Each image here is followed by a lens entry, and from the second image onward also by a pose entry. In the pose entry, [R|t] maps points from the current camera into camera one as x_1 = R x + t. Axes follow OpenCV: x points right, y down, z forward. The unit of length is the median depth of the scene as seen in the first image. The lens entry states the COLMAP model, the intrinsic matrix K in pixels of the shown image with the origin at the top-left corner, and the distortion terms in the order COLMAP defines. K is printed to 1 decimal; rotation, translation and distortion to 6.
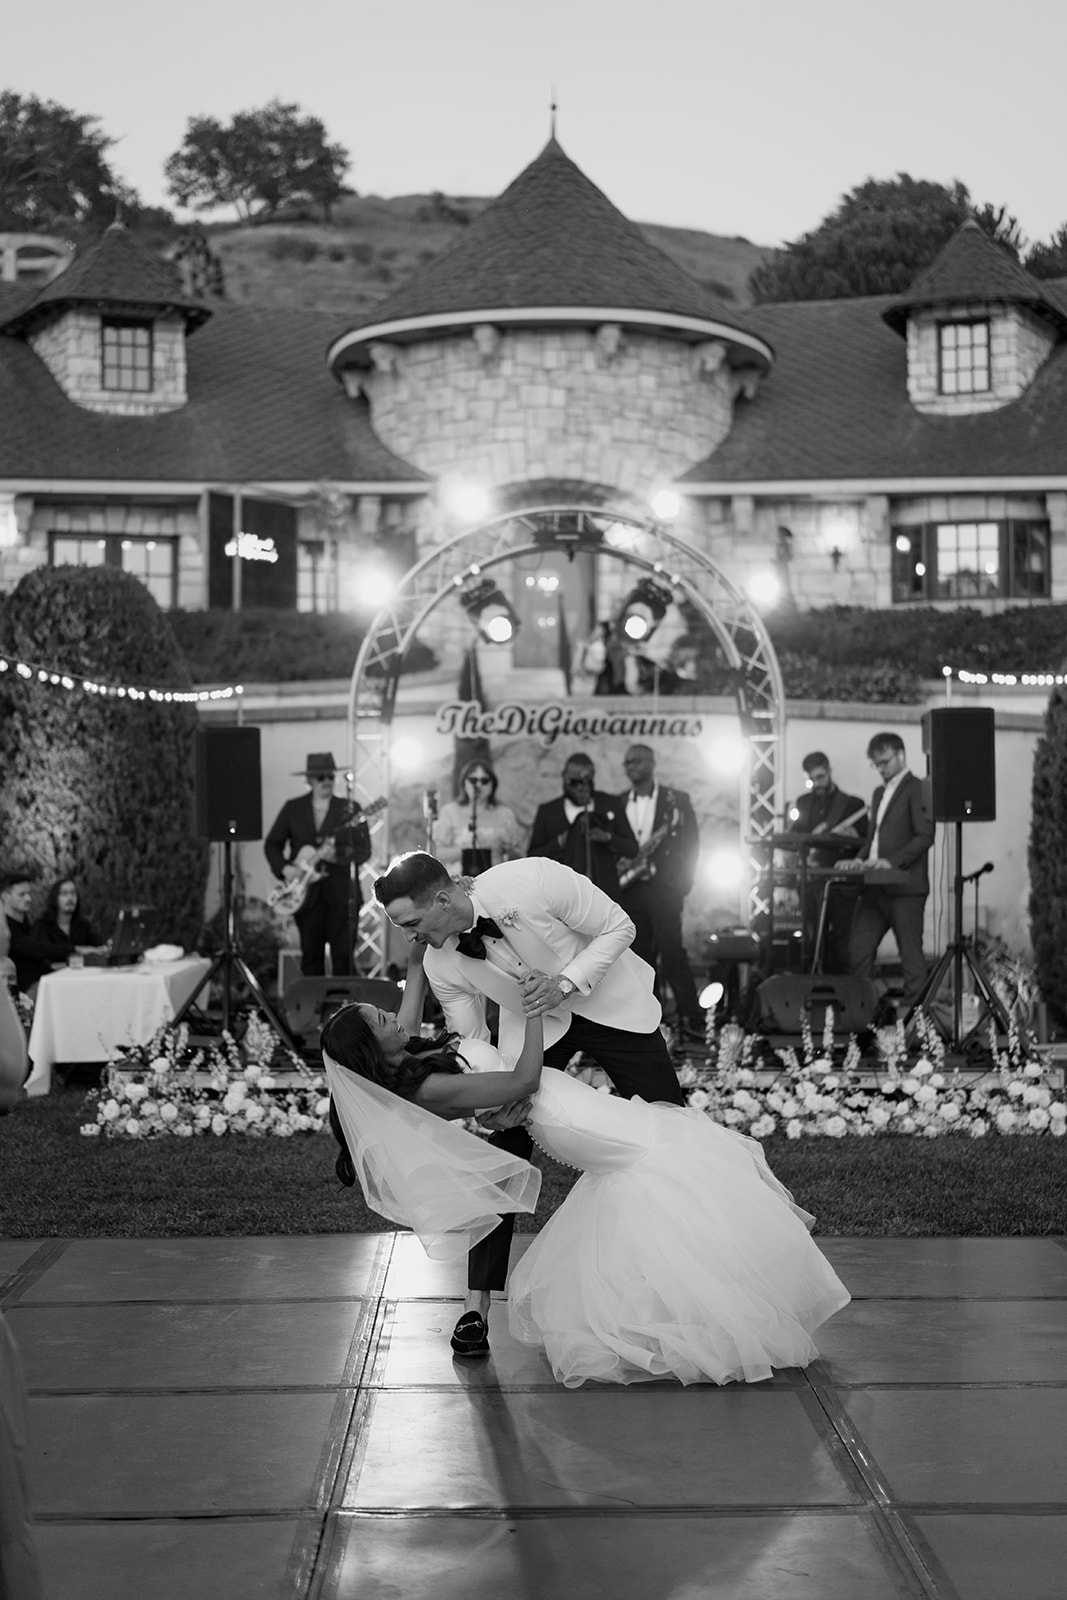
lens RADIAL K [[2489.5, 0, 533.5], [0, 2489.5, 800.0], [0, 0, 1]] dist [-0.020722, -0.018816]
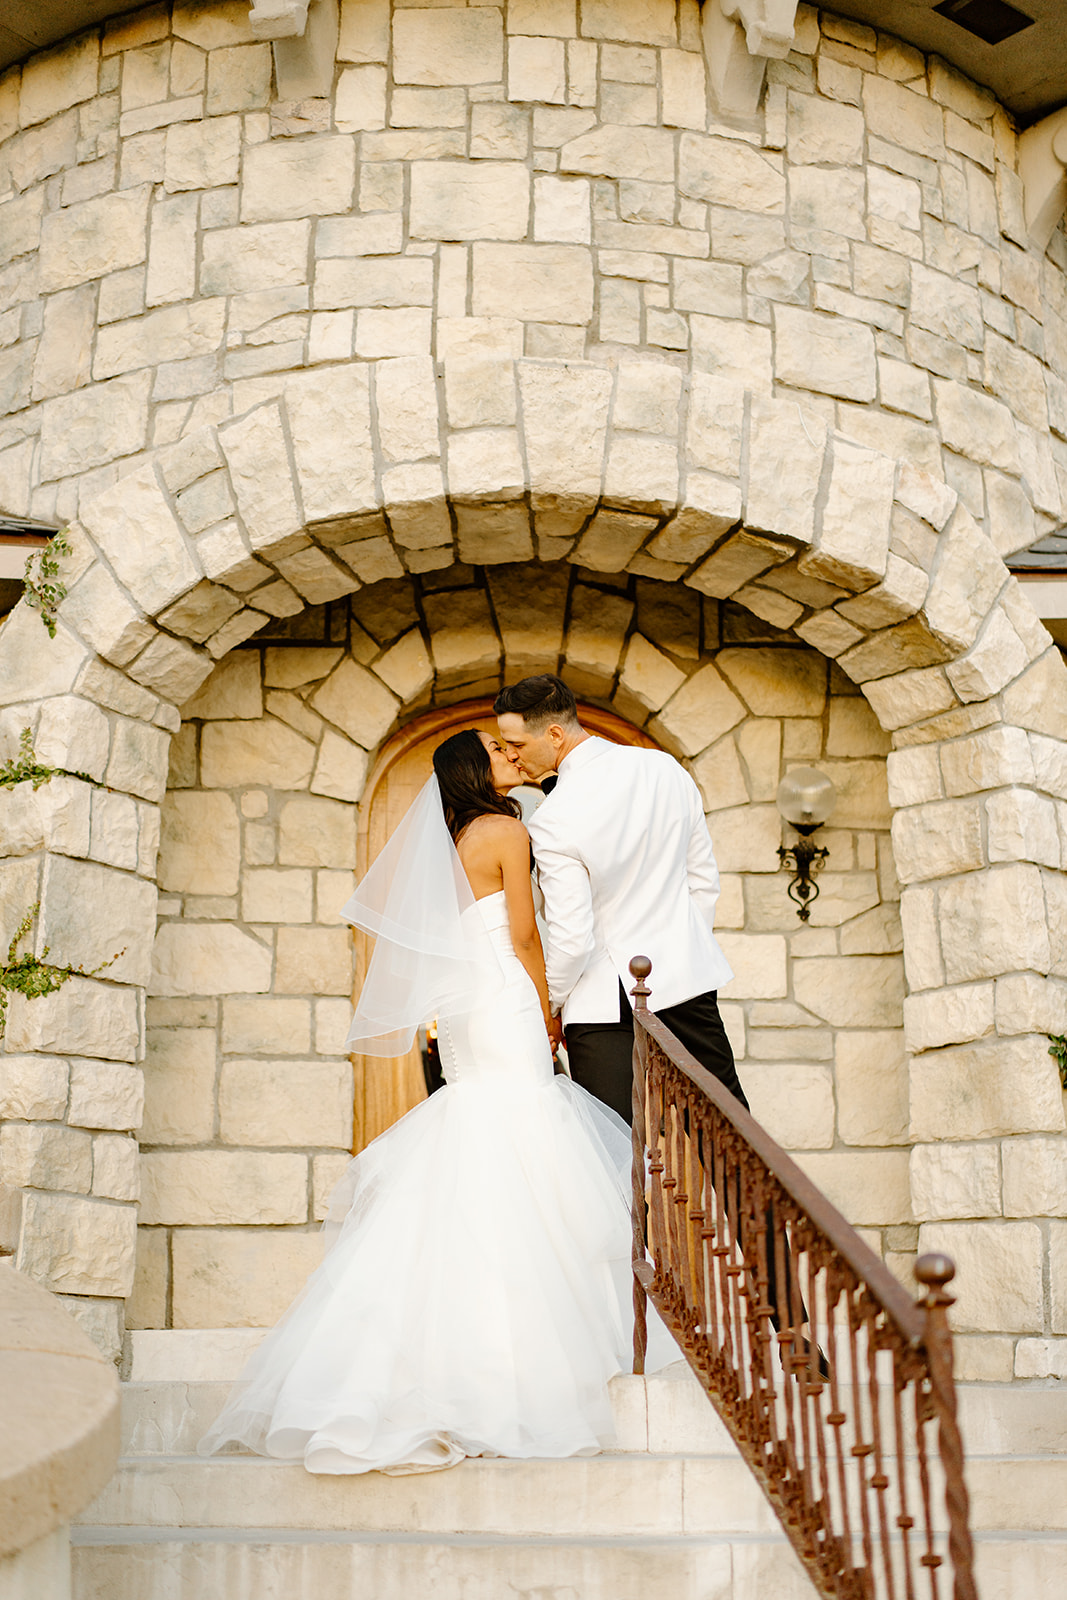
lens RADIAL K [[2489.5, 0, 533.5], [0, 2489.5, 800.0], [0, 0, 1]] dist [-0.020722, -0.018816]
pose [[0.996433, 0.017356, 0.082578, -0.012648], [0.000699, 0.976886, -0.213760, -0.050422], [-0.084379, 0.213055, 0.973390, 0.767737]]
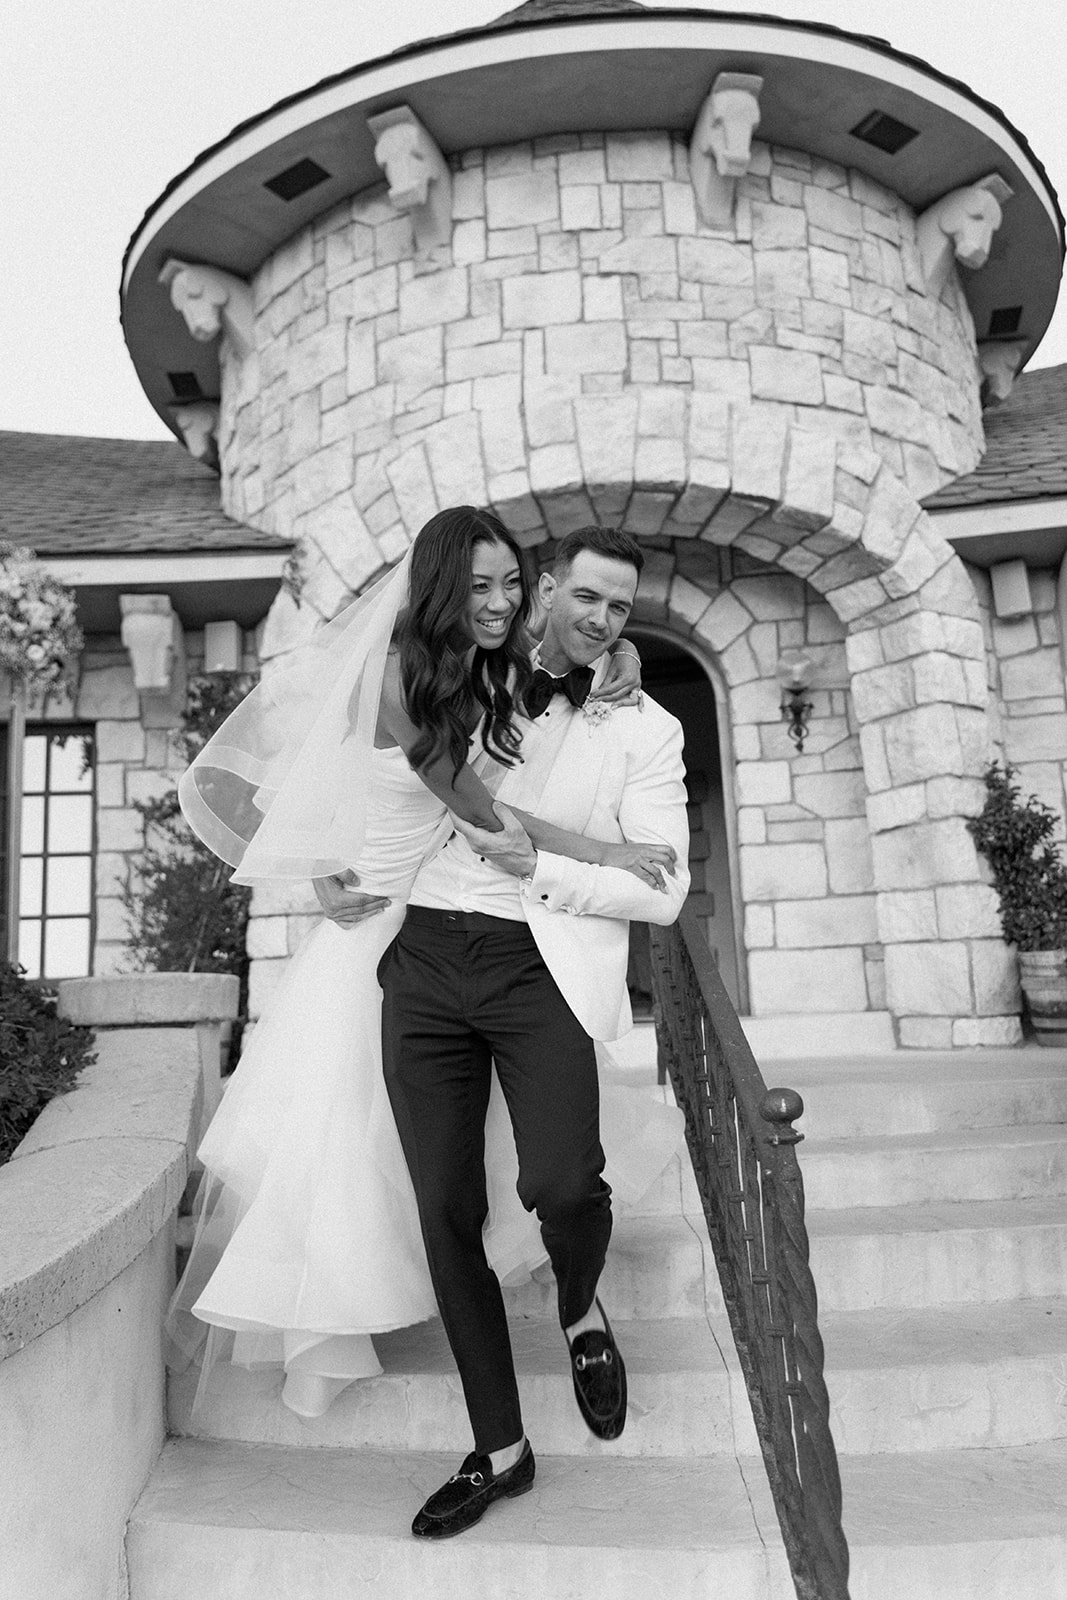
lens RADIAL K [[1262.6, 0, 530.7], [0, 1262.6, 788.5], [0, 0, 1]] dist [0.001480, 0.002057]
pose [[0.995949, -0.059149, -0.067734, 0.007486], [0.048623, 0.987837, -0.147697, -0.059718], [0.075646, 0.143806, 0.986711, 0.817392]]
